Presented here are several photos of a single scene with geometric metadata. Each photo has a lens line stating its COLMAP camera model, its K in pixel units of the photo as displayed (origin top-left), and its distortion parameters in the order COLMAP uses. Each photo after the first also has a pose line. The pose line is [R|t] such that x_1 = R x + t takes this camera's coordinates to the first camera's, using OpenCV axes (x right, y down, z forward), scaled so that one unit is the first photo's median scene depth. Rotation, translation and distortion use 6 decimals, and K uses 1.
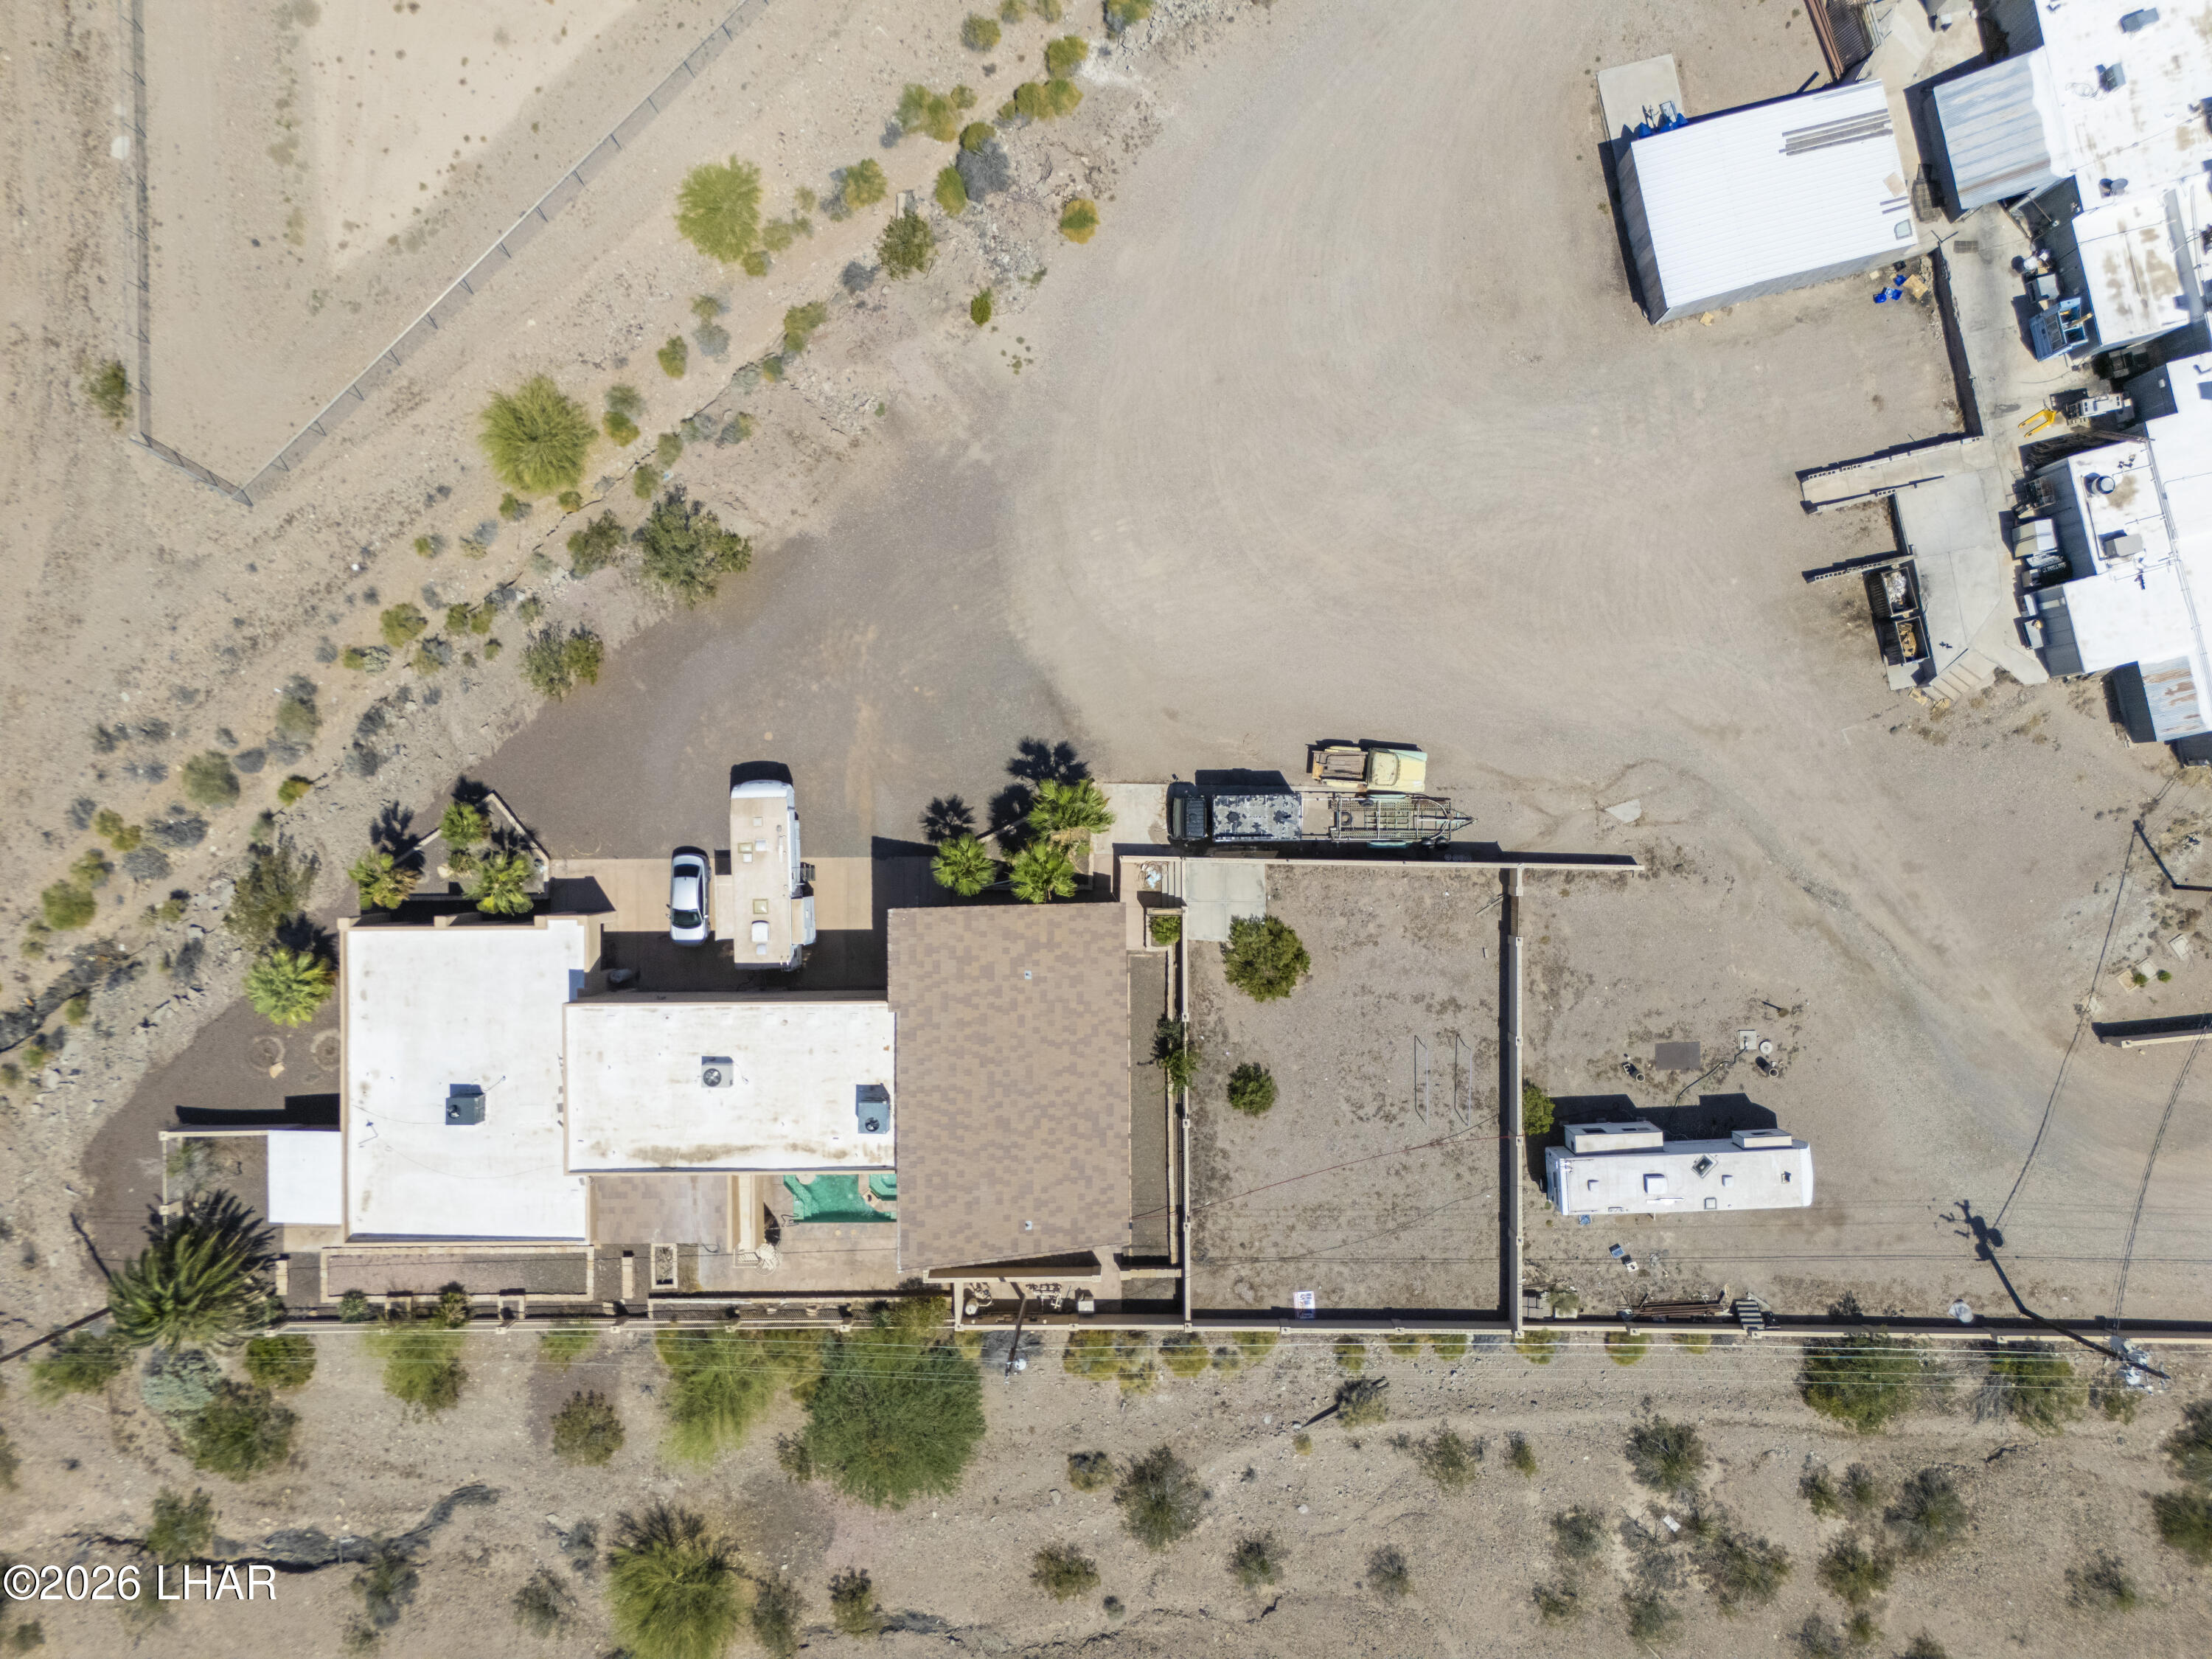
lens RADIAL K [[1628.1, 0, 1124.1], [0, 1628.1, 818.3], [0, 0, 1]] dist [0.063459, -0.057239]
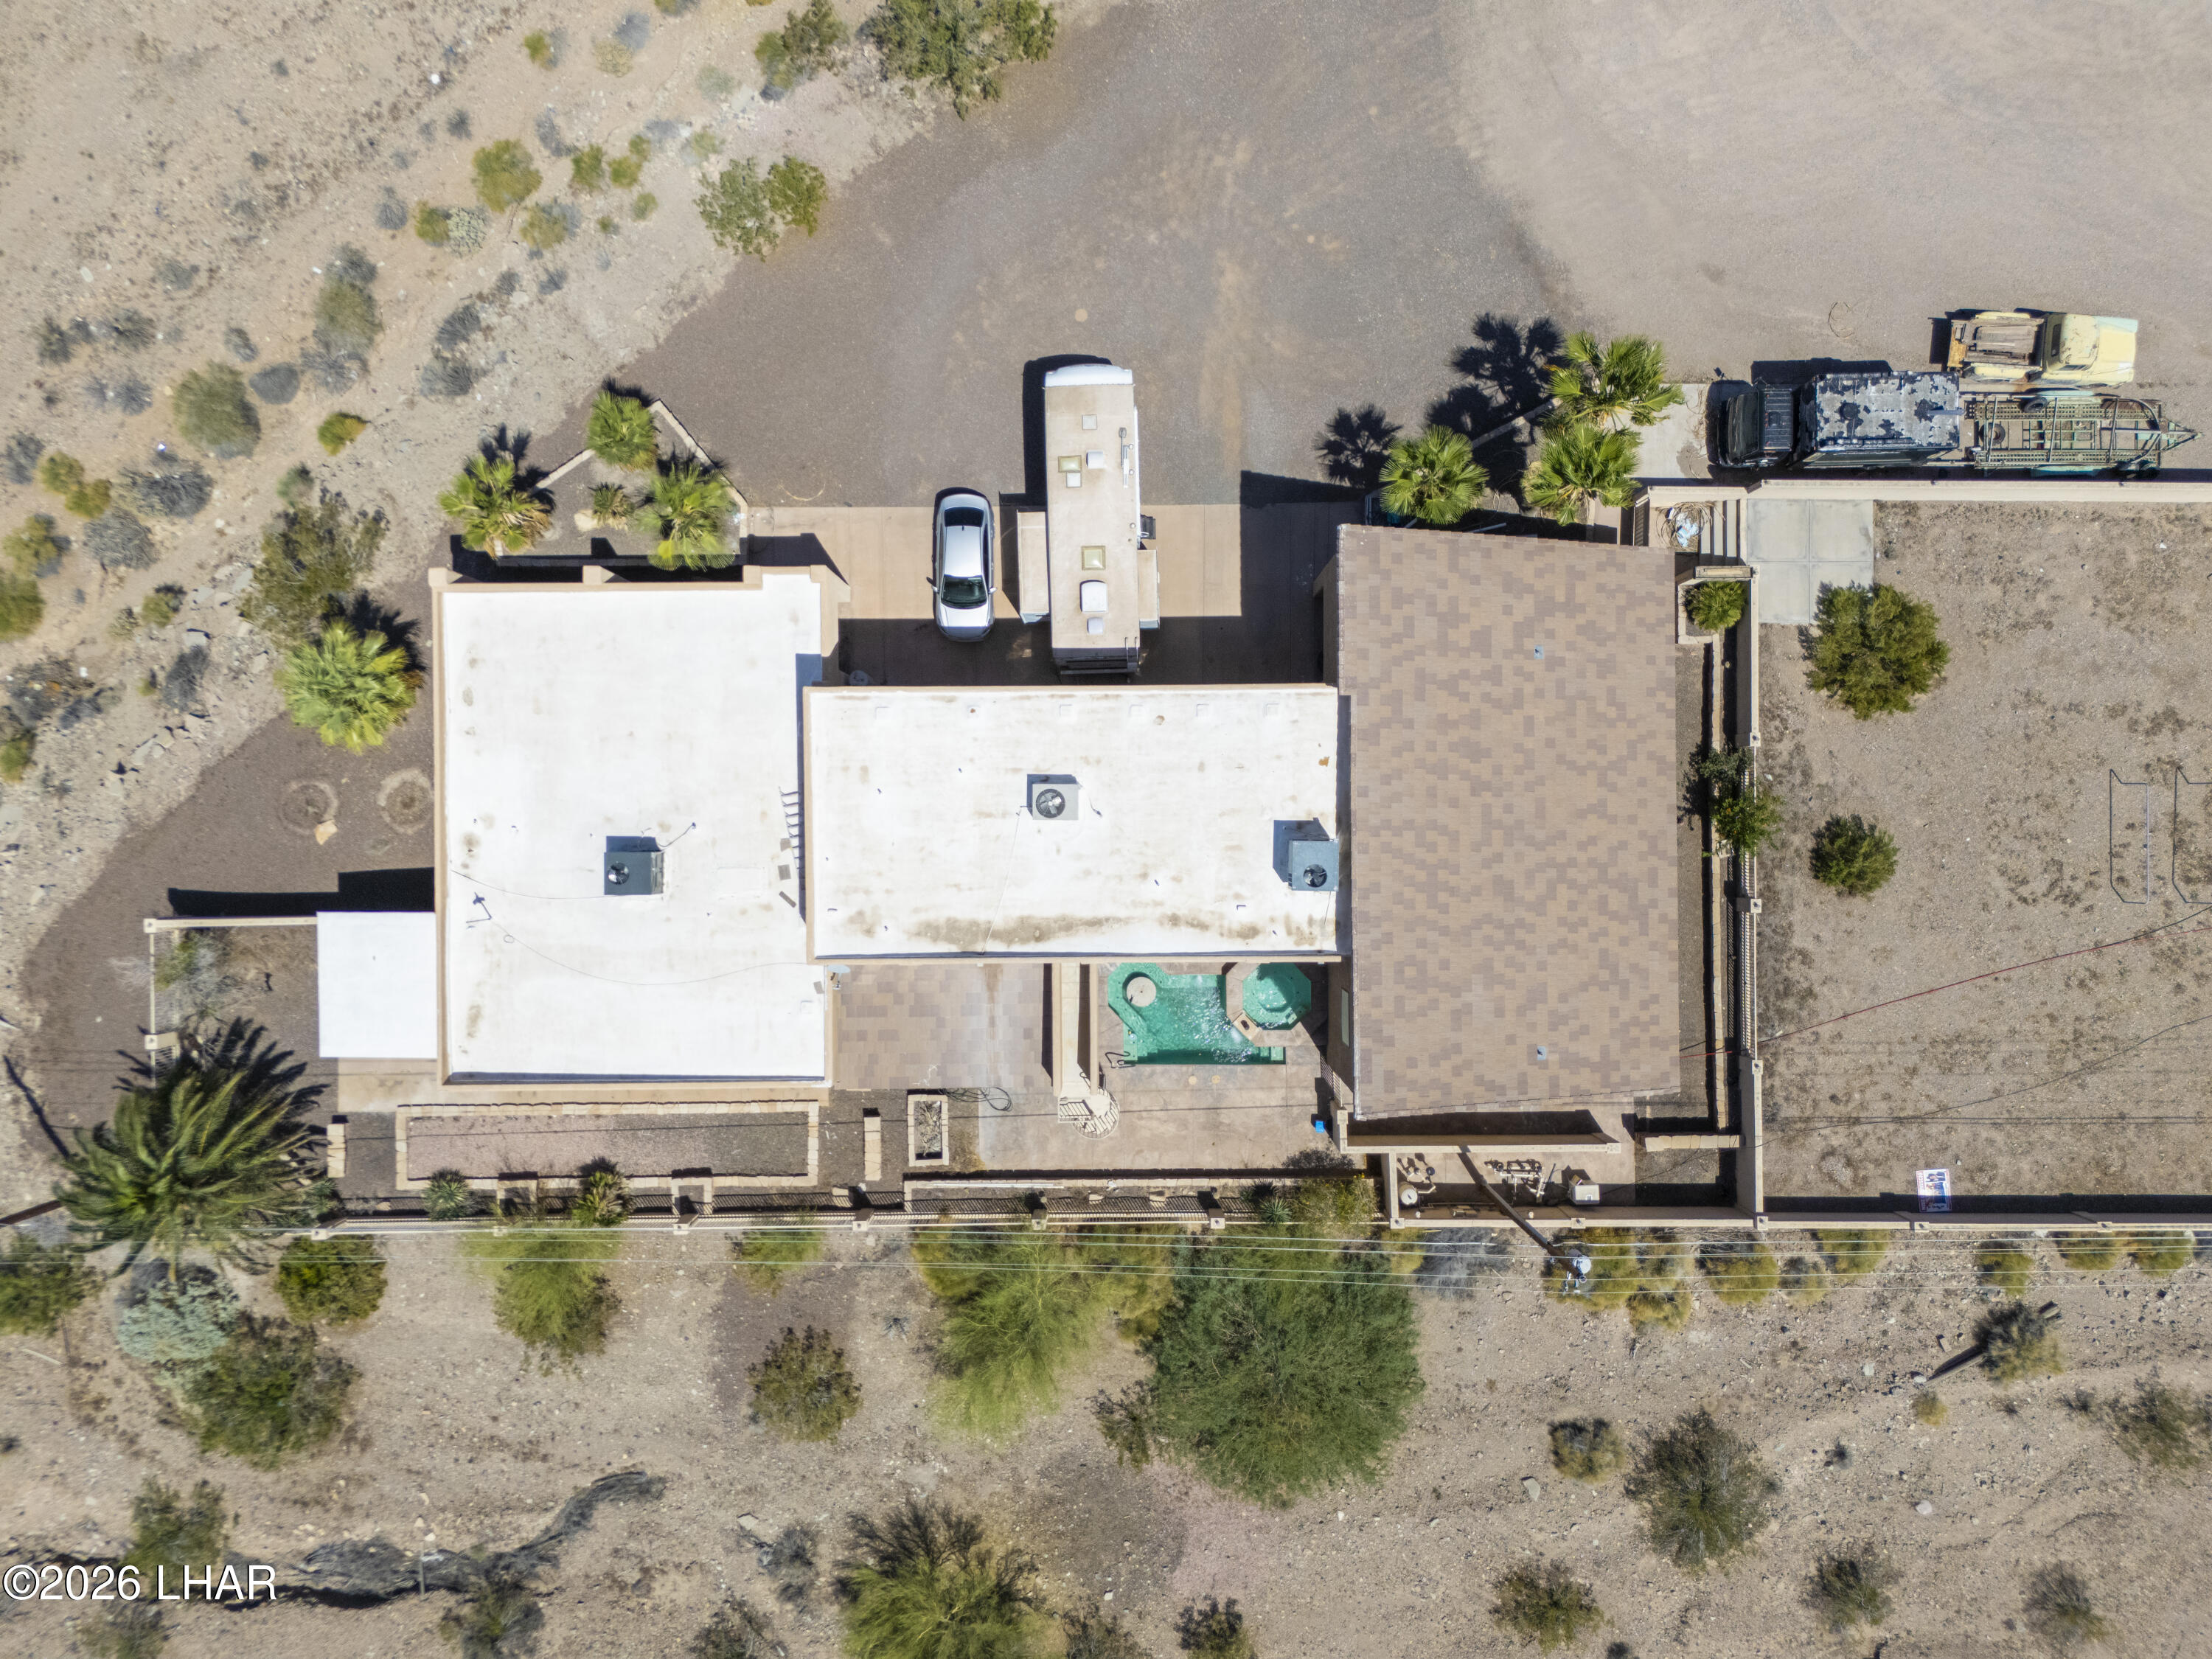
lens RADIAL K [[1628.1, 0, 1108.3], [0, 1628.1, 826.5], [0, 0, 1]] dist [0.063459, -0.057239]
pose [[0.999943, -0.001336, 0.010608, -0.215566], [0.001341, 0.999999, -0.000466, 0.152738], [-0.010608, 0.000480, 0.999944, 0.354432]]
